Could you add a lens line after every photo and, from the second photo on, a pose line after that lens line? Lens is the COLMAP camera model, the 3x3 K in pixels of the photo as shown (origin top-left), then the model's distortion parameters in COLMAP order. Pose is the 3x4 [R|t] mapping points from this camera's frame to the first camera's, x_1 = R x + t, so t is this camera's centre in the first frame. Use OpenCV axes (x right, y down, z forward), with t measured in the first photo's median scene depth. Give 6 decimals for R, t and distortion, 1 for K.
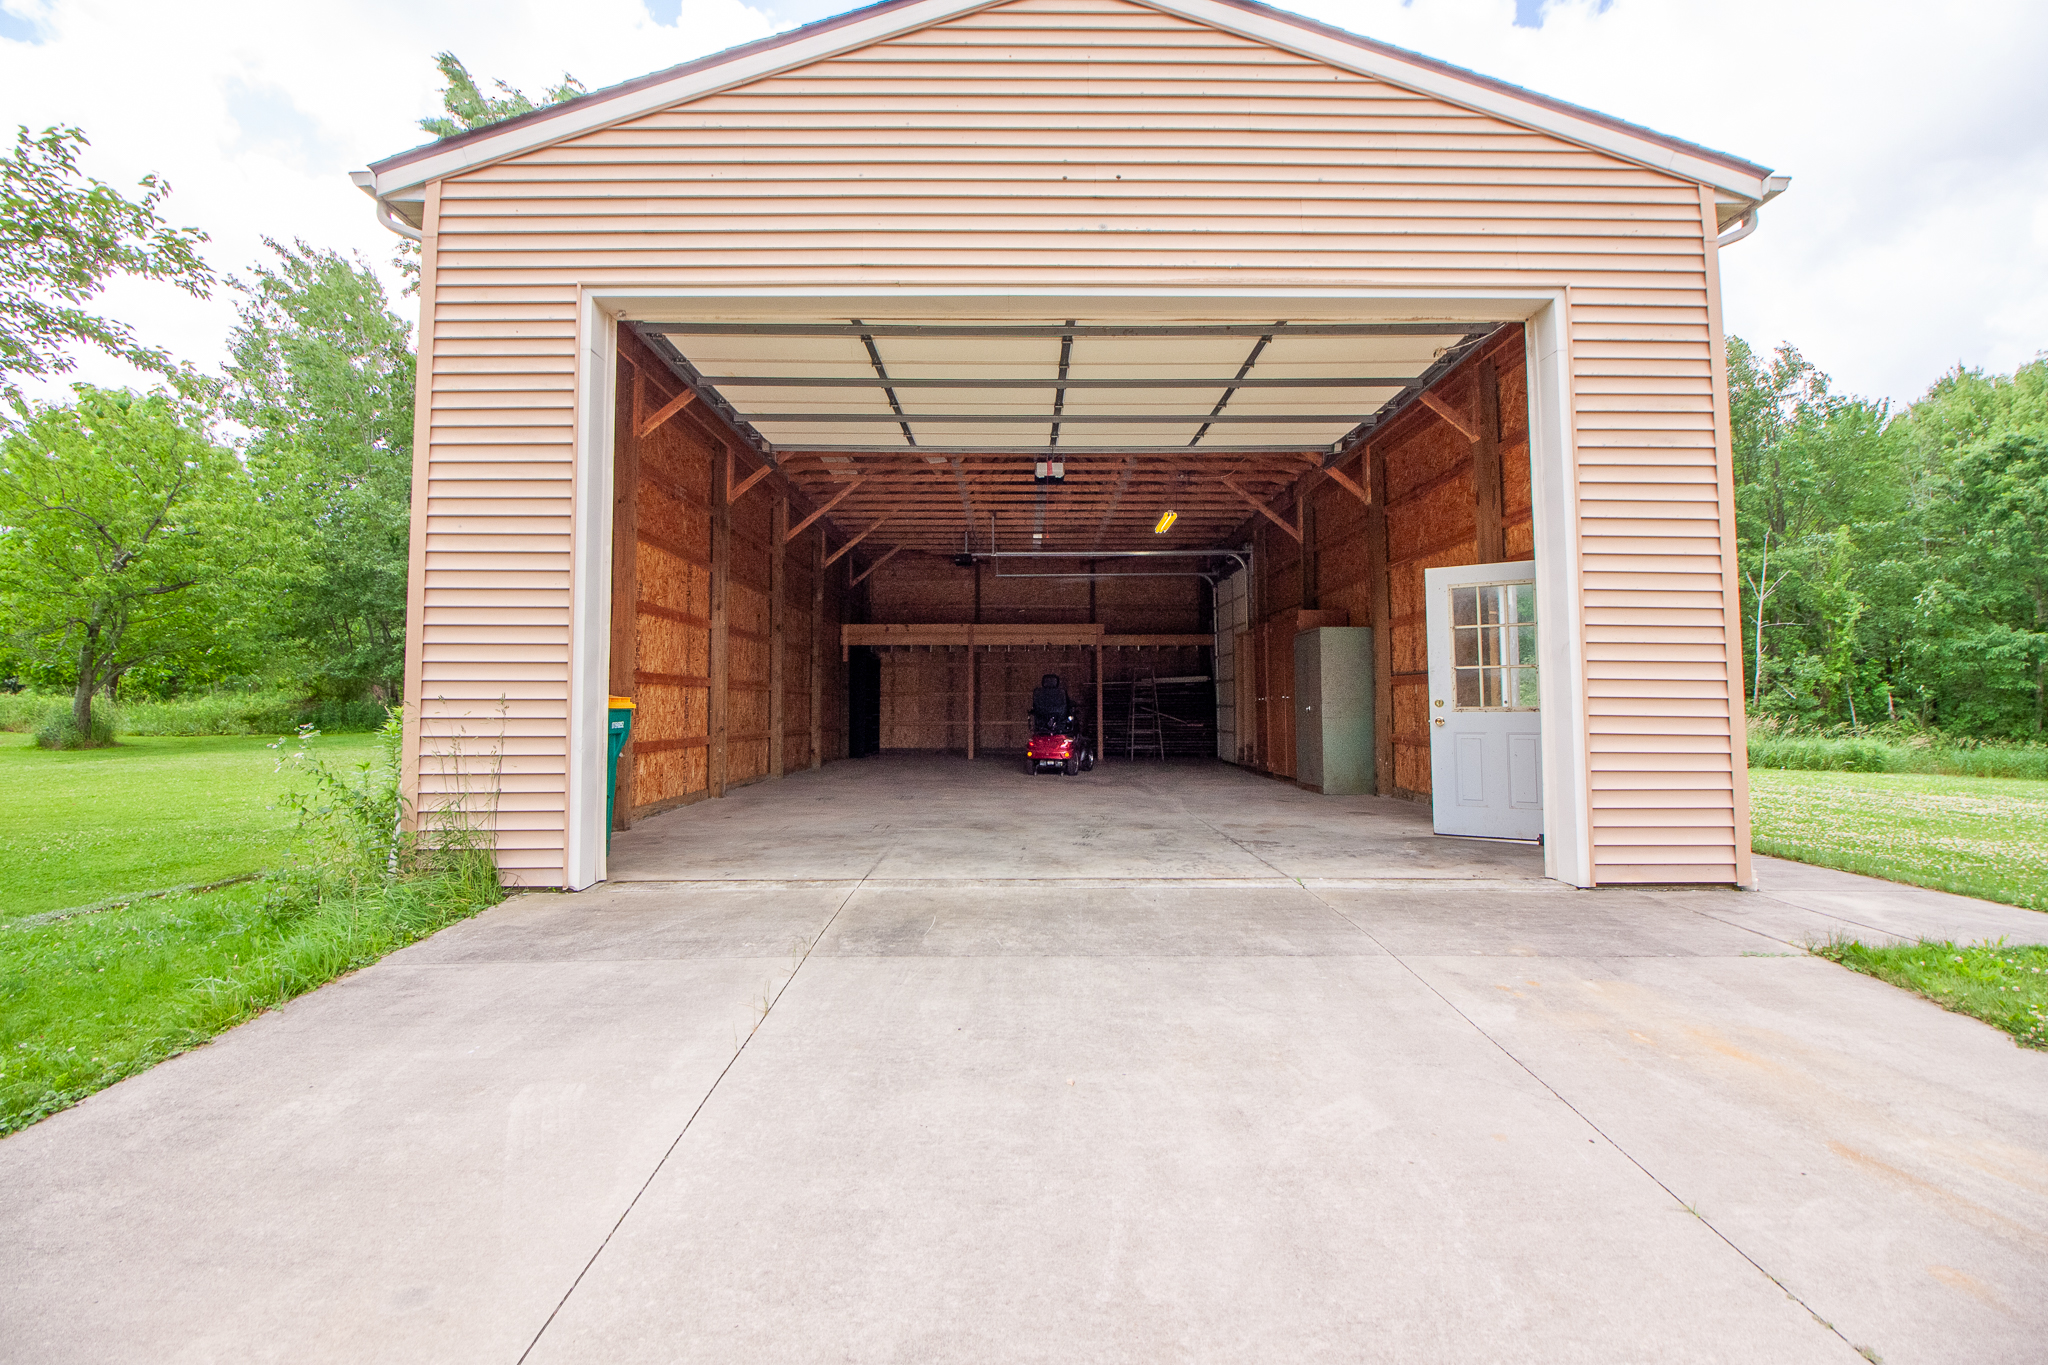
lens RADIAL K [[948.0, 0, 1018.3], [0, 948.0, 654.6], [0, 0, 1]] dist [-0.001877, -0.000271]
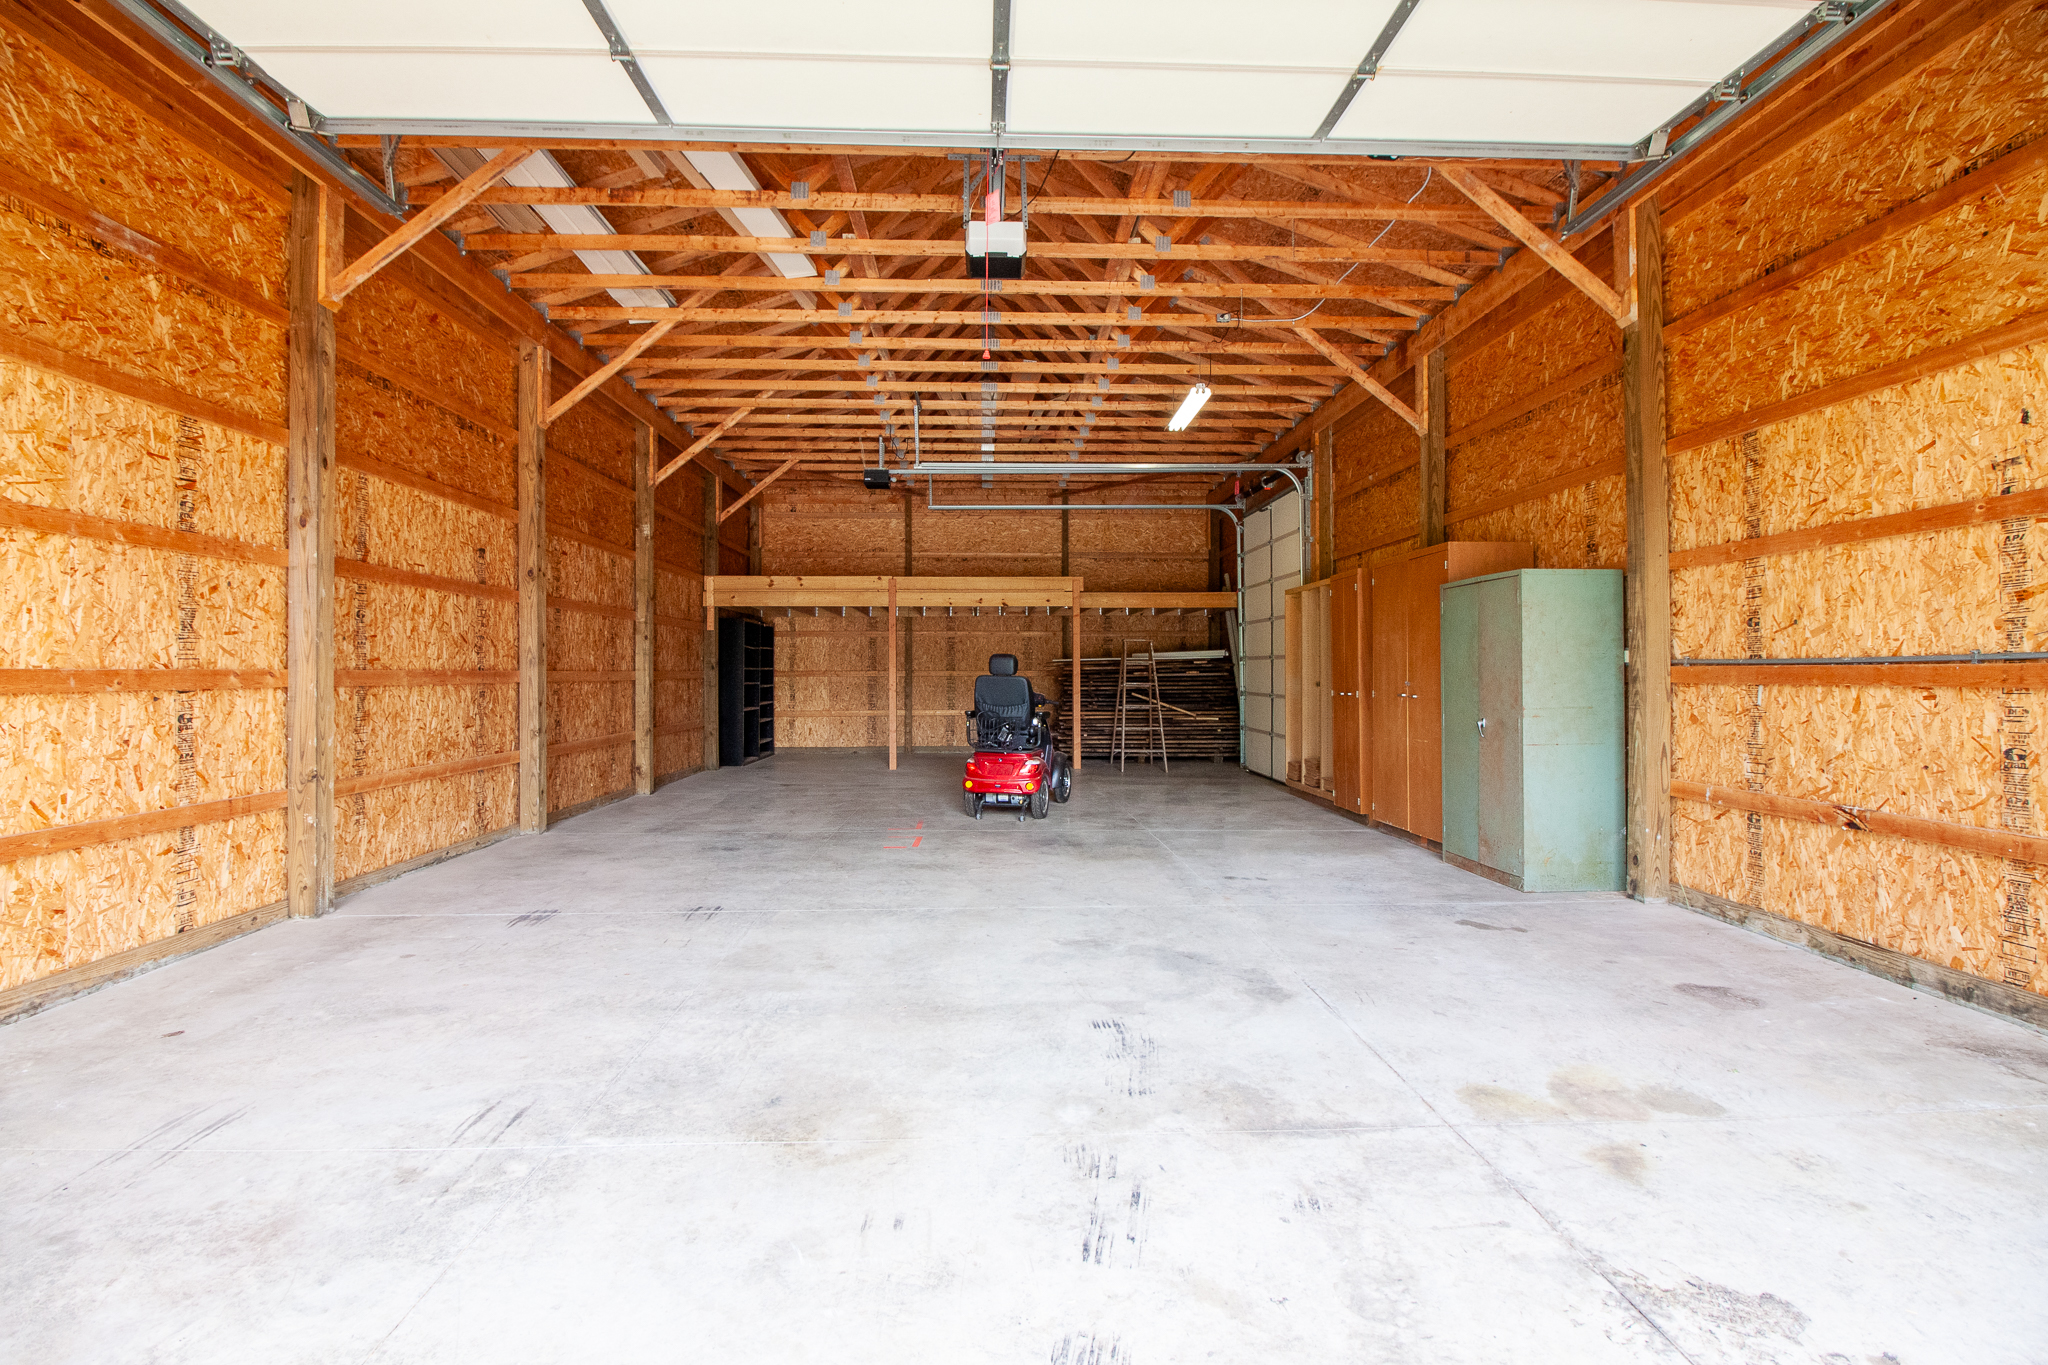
lens RADIAL K [[948.0, 0, 1018.3], [0, 948.0, 654.6], [0, 0, 1]] dist [-0.001877, -0.000271]
pose [[0.999254, 0.000092, 0.038623, 0.016101], [-0.001550, 0.999287, 0.037726, -0.001022], [-0.038592, -0.037757, 0.998541, 0.313353]]
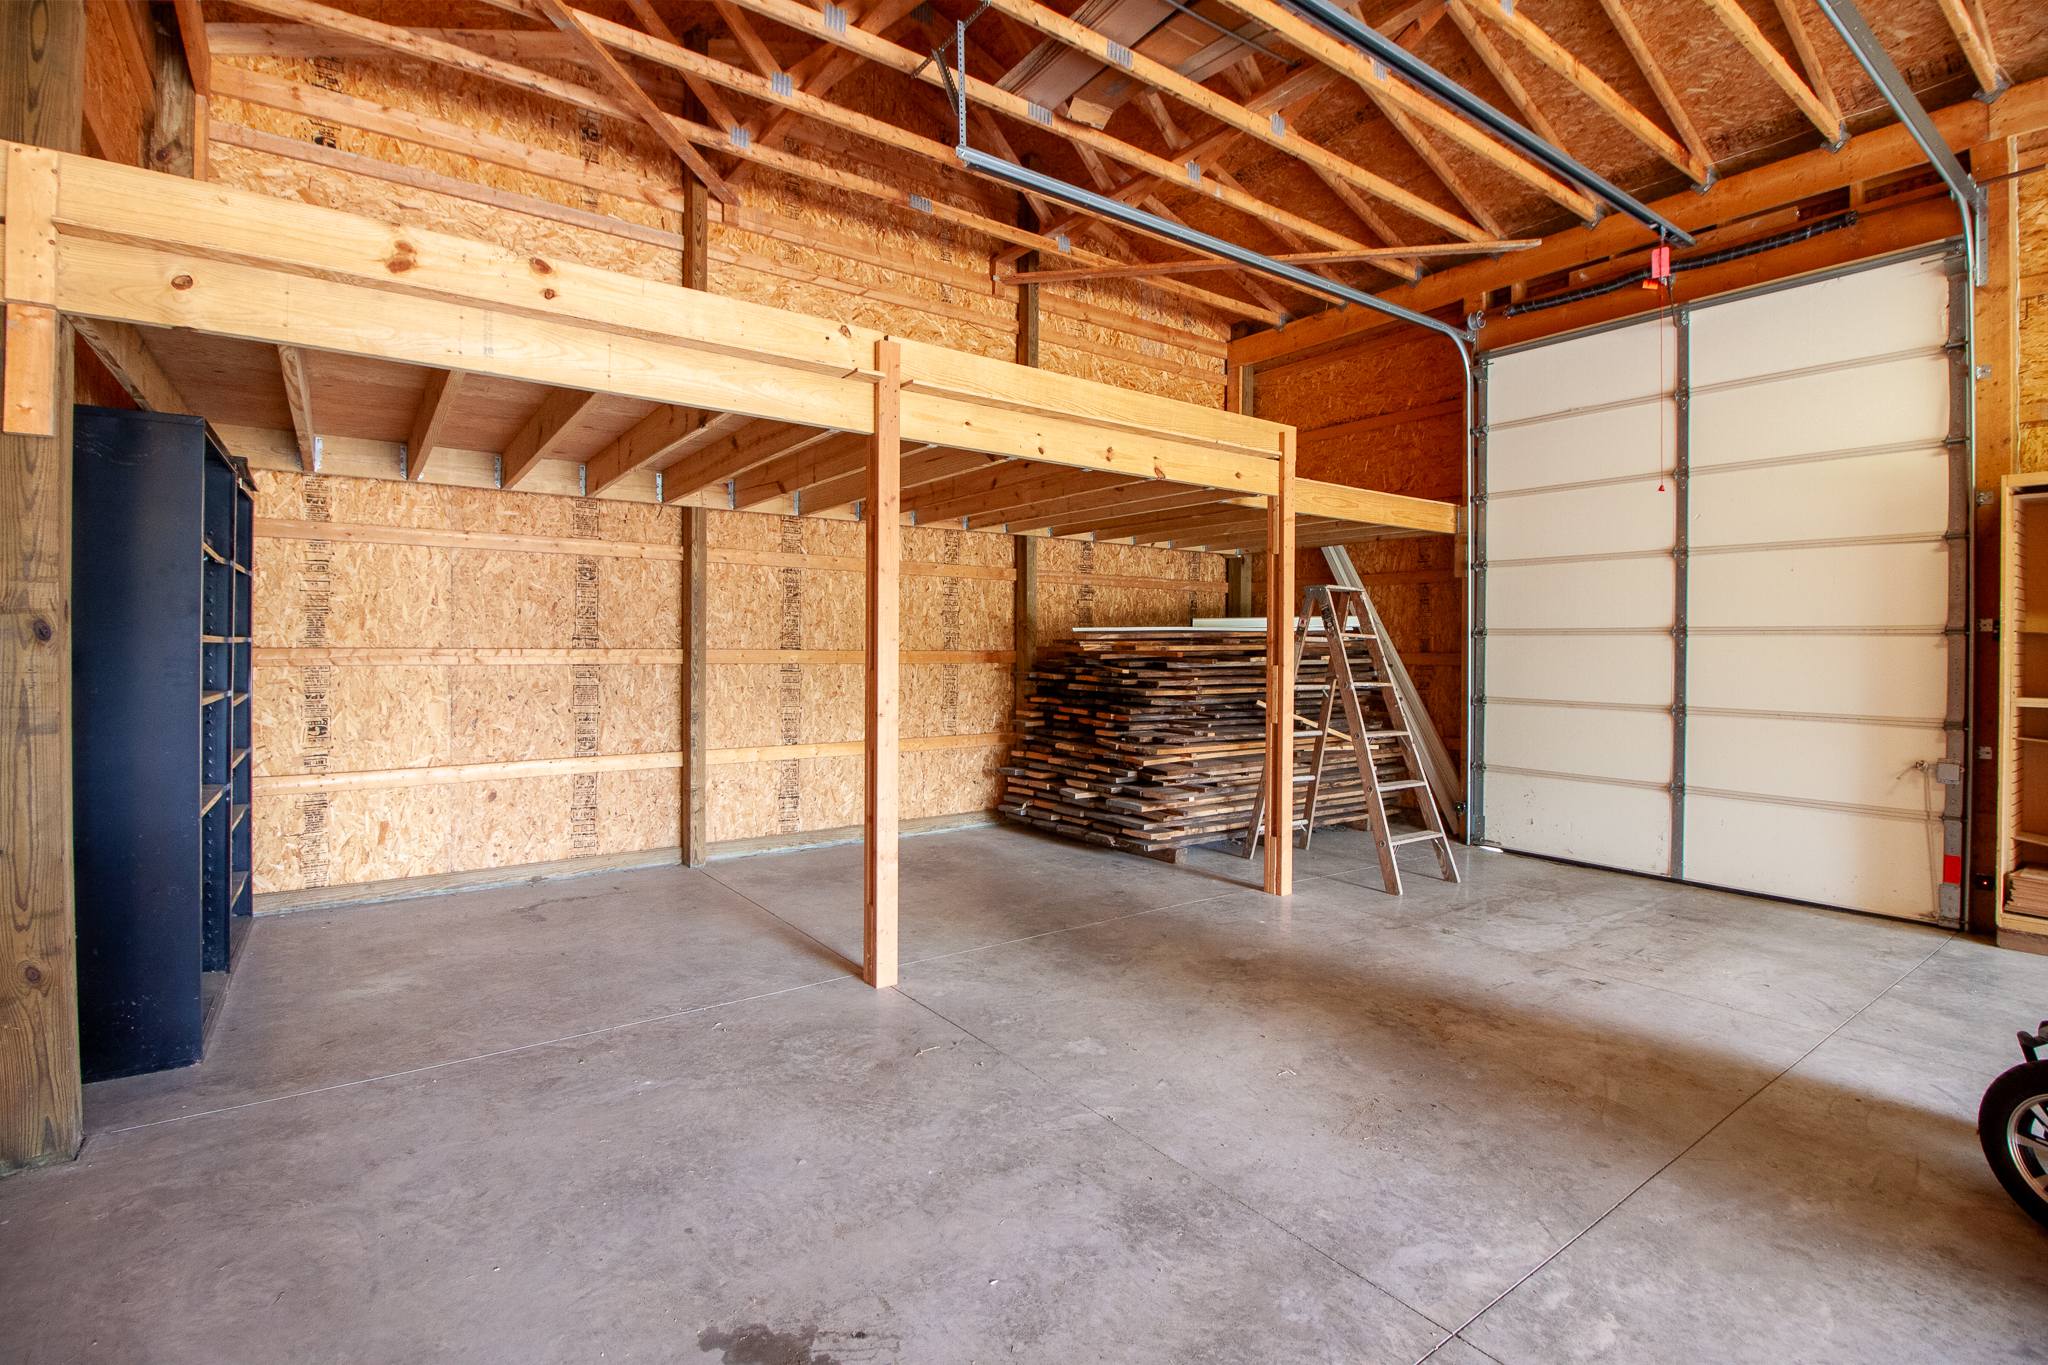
lens RADIAL K [[948.0, 0, 1018.3], [0, 948.0, 654.6], [0, 0, 1]] dist [-0.001877, -0.000271]
pose [[0.811254, 0.003386, 0.584685, -0.154234], [-0.037078, 0.998269, 0.045664, 0.029107], [-0.583518, -0.058724, 0.809975, 0.850264]]
